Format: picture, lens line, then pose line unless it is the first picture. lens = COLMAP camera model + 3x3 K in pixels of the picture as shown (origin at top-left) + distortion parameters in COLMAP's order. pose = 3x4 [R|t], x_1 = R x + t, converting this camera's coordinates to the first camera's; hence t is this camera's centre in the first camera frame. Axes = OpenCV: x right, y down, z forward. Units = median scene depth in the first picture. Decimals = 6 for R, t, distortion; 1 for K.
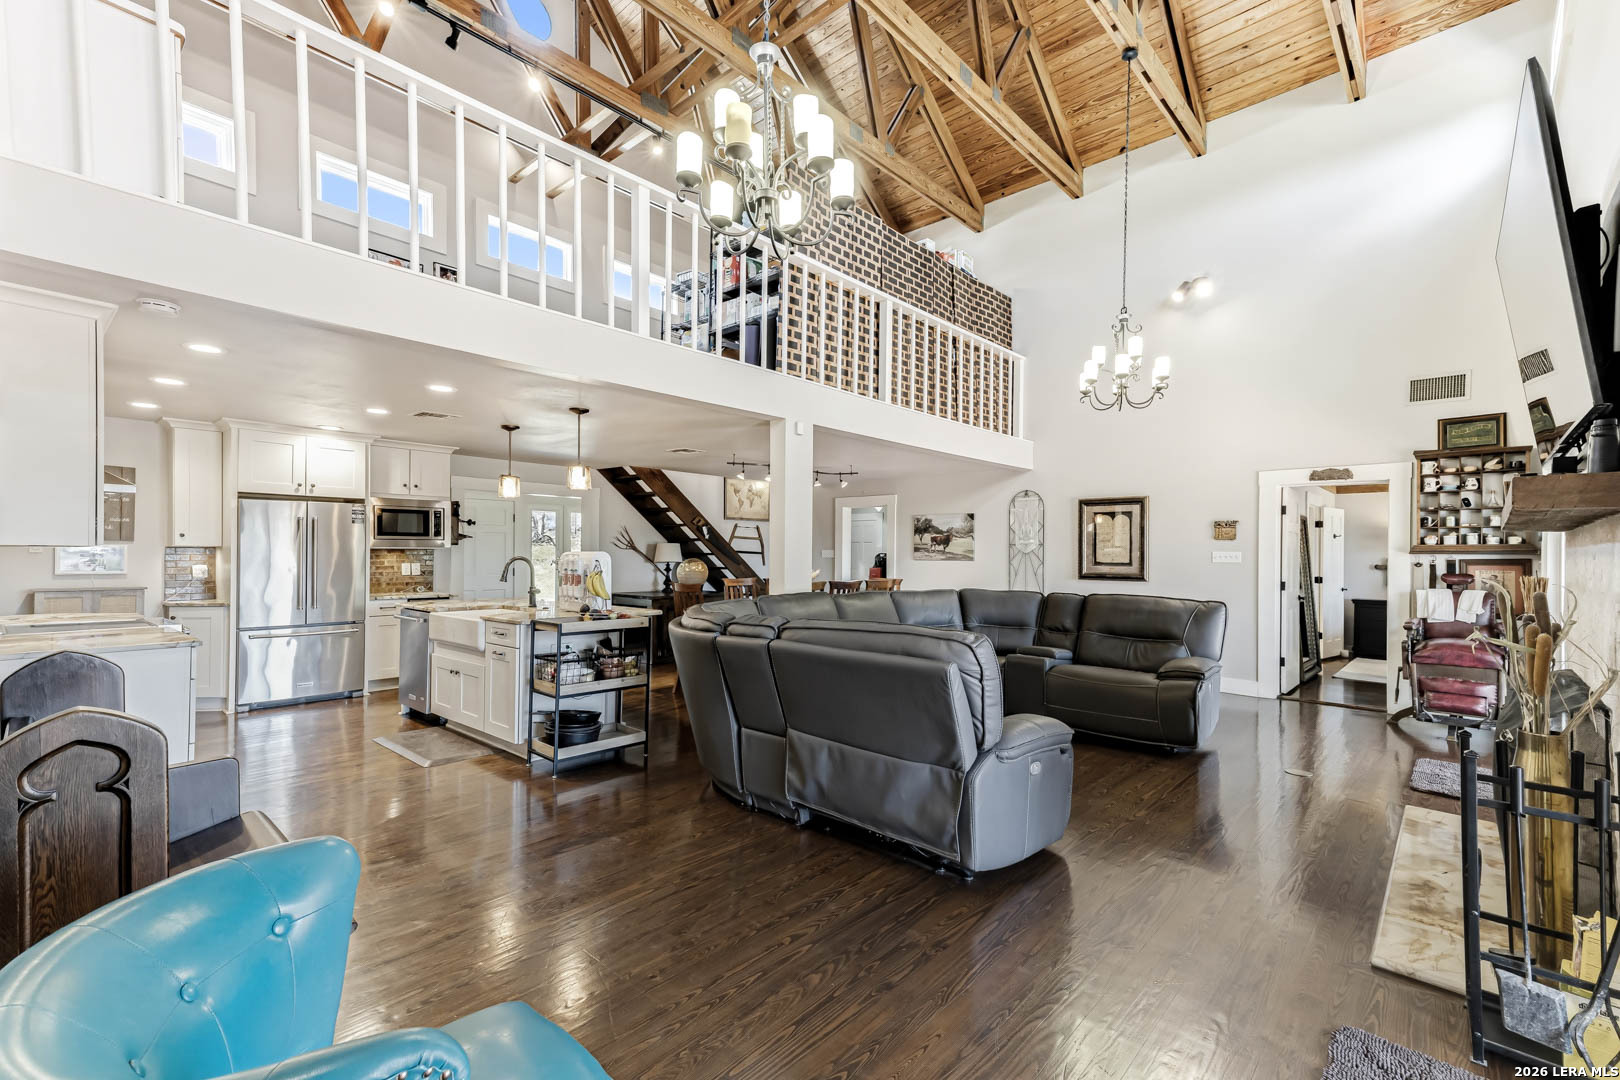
lens RADIAL K [[707.6, 0, 814.5], [0, 707.6, 548.8], [0, 0, 1]] dist [0.025320, -0.000233]
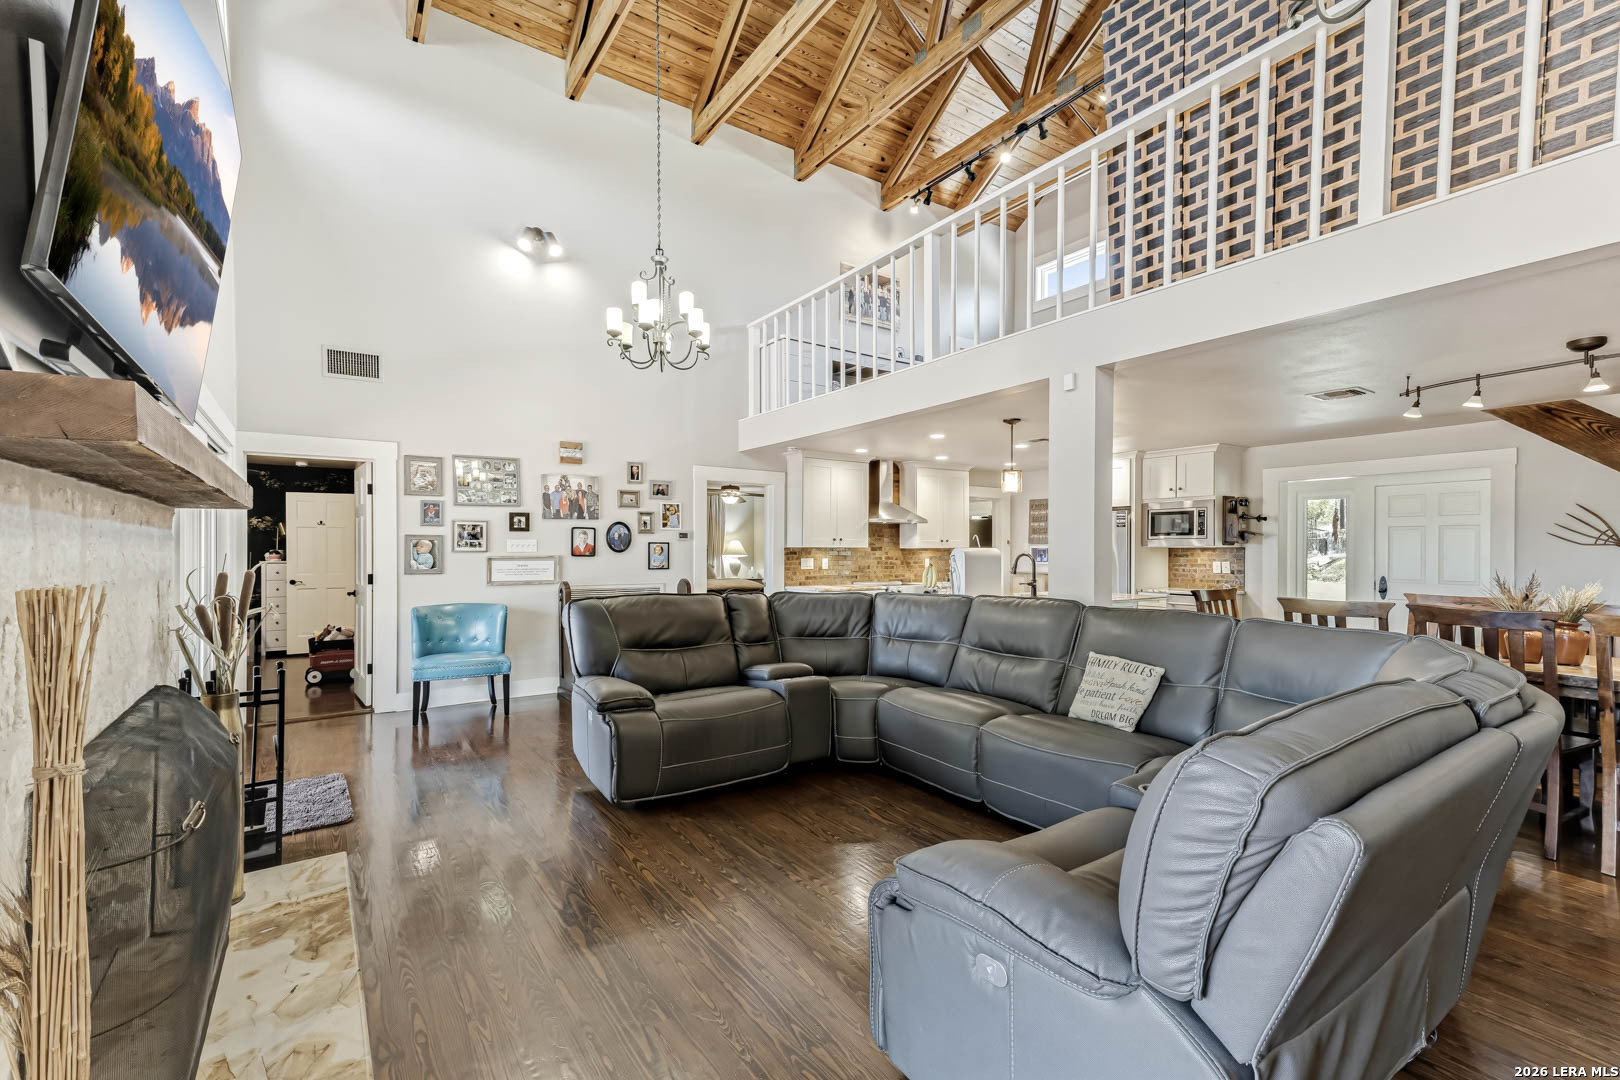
lens RADIAL K [[707.6, 0, 812.6], [0, 707.6, 544.2], [0, 0, 1]] dist [0.025320, -0.000233]
pose [[-0.227830, -0.014097, -0.973599, 0.608384], [0.001305, 0.999890, -0.014783, 0.010120], [0.973700, -0.004638, -0.227786, 0.712843]]
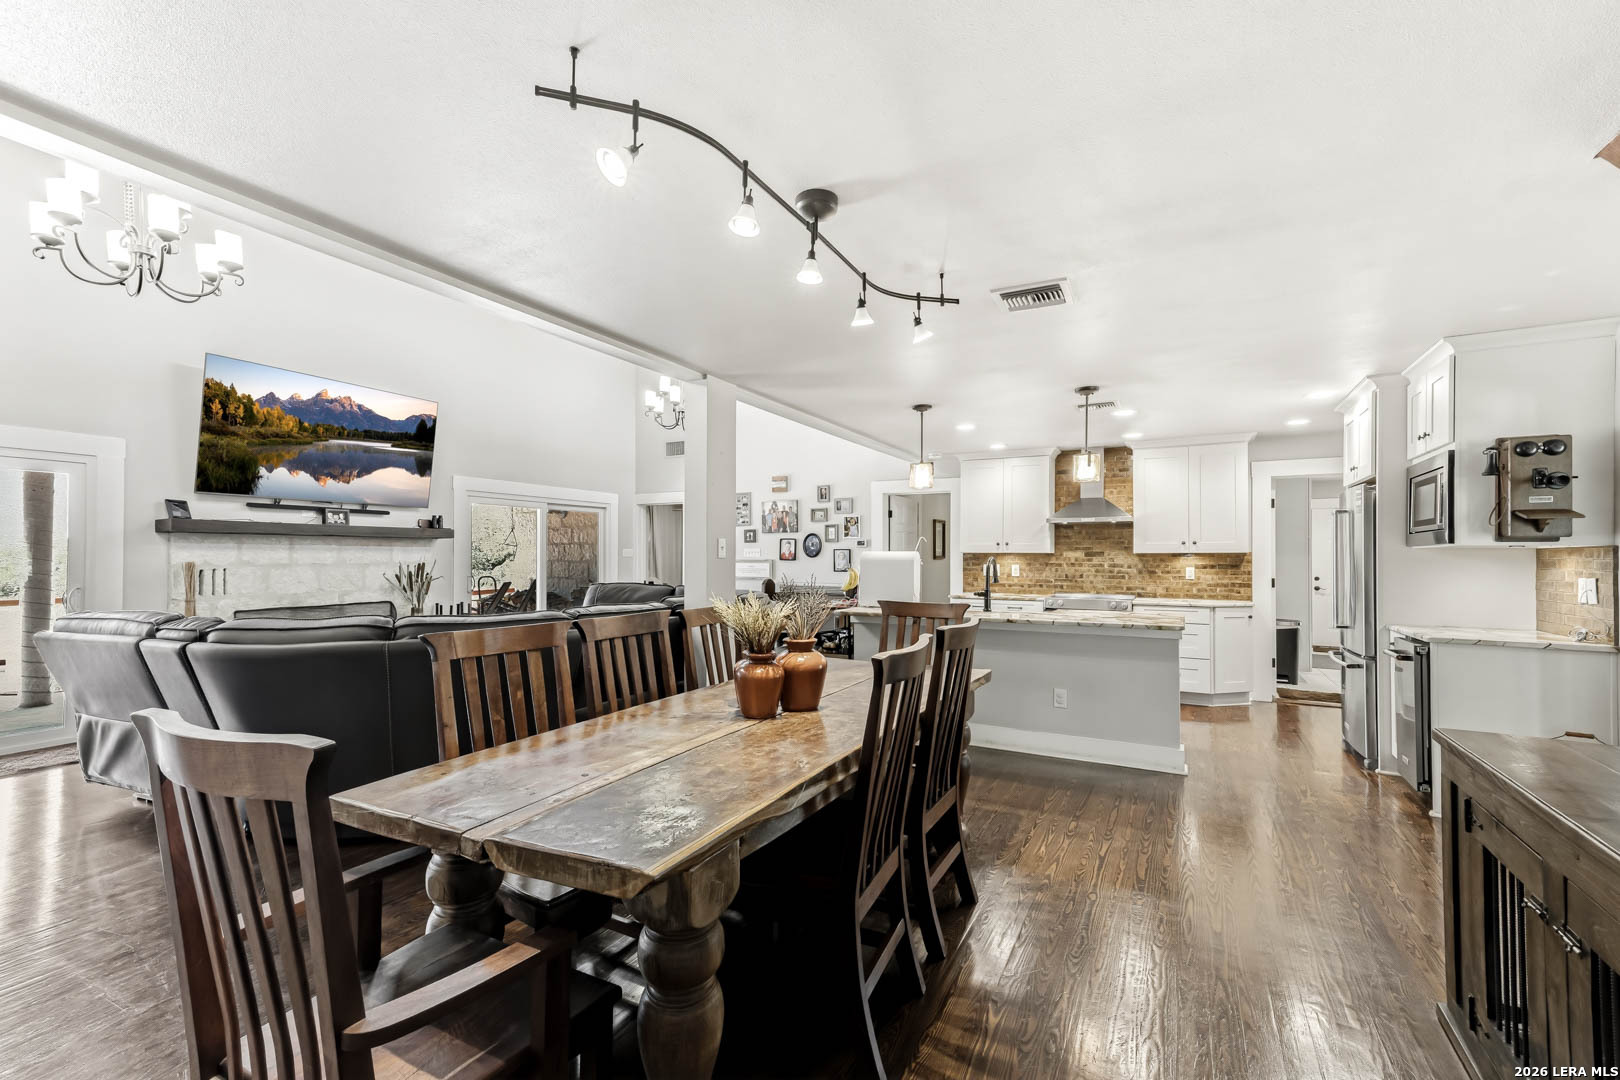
lens RADIAL K [[707.6, 0, 800.2], [0, 707.6, 551.0], [0, 0, 1]] dist [0.025320, -0.000233]
pose [[-0.970867, -0.010209, -0.239400, 0.045007], [-0.007153, 0.999882, -0.013630, 0.012685], [0.239510, -0.011521, -0.970825, 1.424779]]
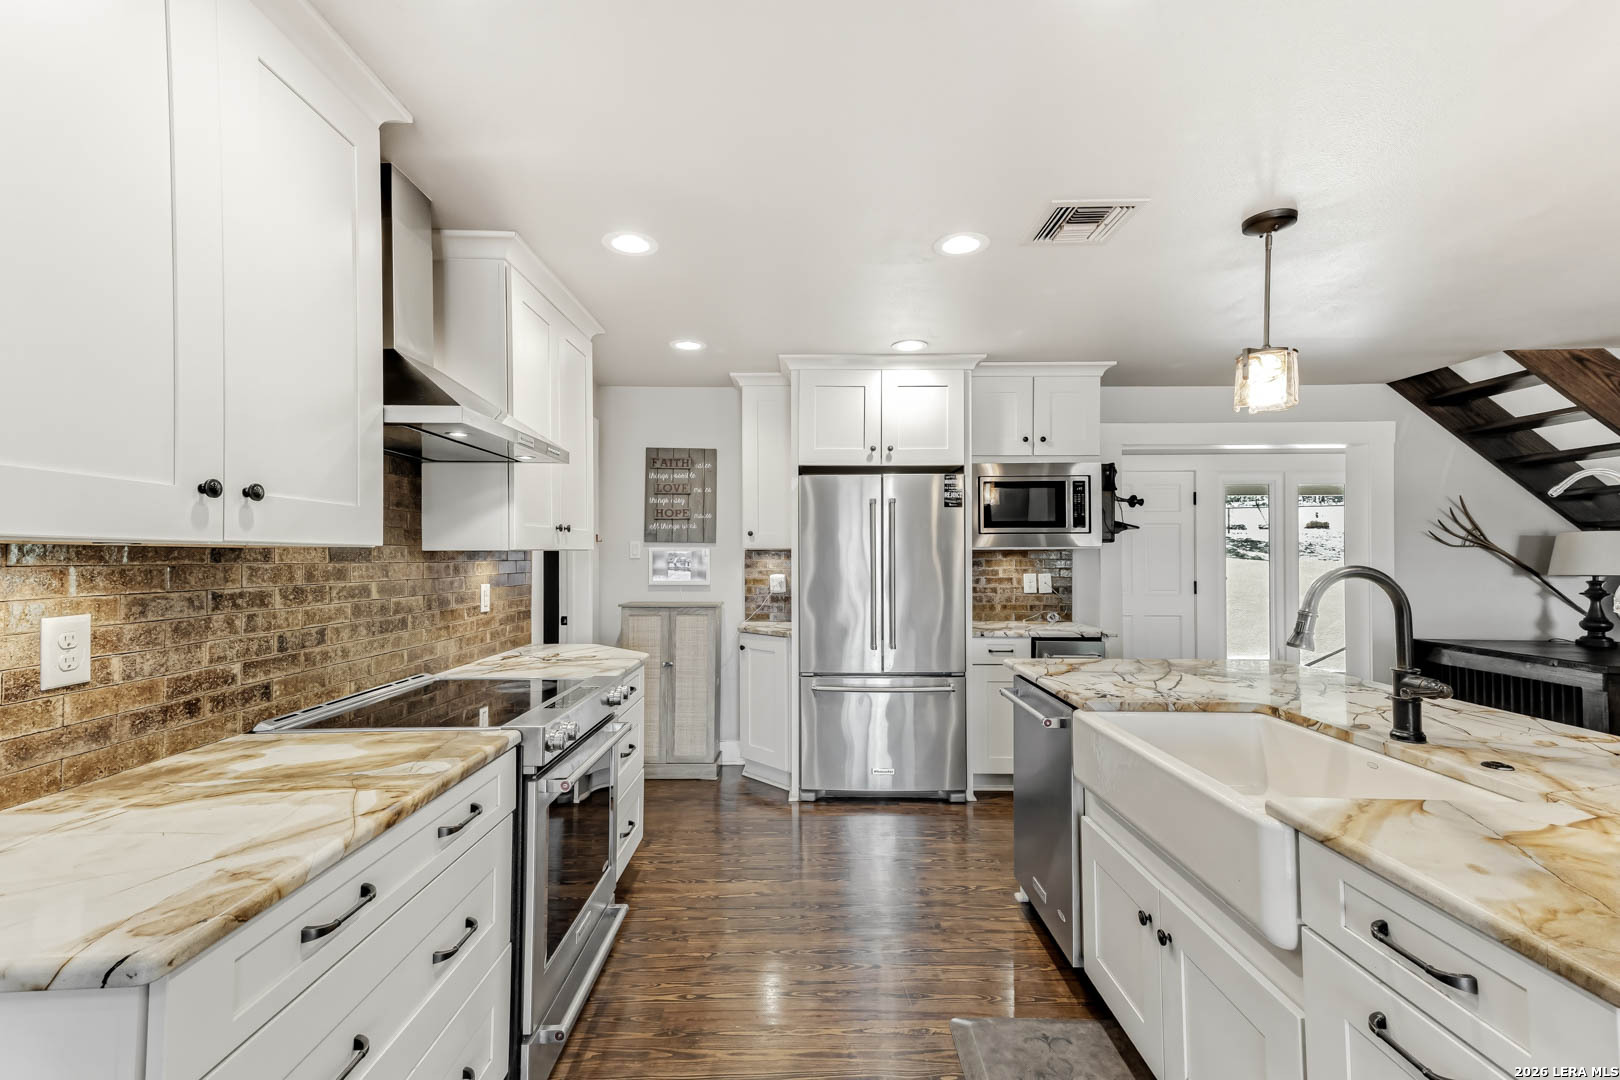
lens RADIAL K [[707.6, 0, 803.6], [0, 707.6, 551.2], [0, 0, 1]] dist [0.025320, -0.000233]
pose [[0.665453, -0.010891, -0.746360, -0.266629], [0.009333, 0.999937, -0.006270, 0.003228], [0.746381, -0.002793, 0.665513, 0.485071]]
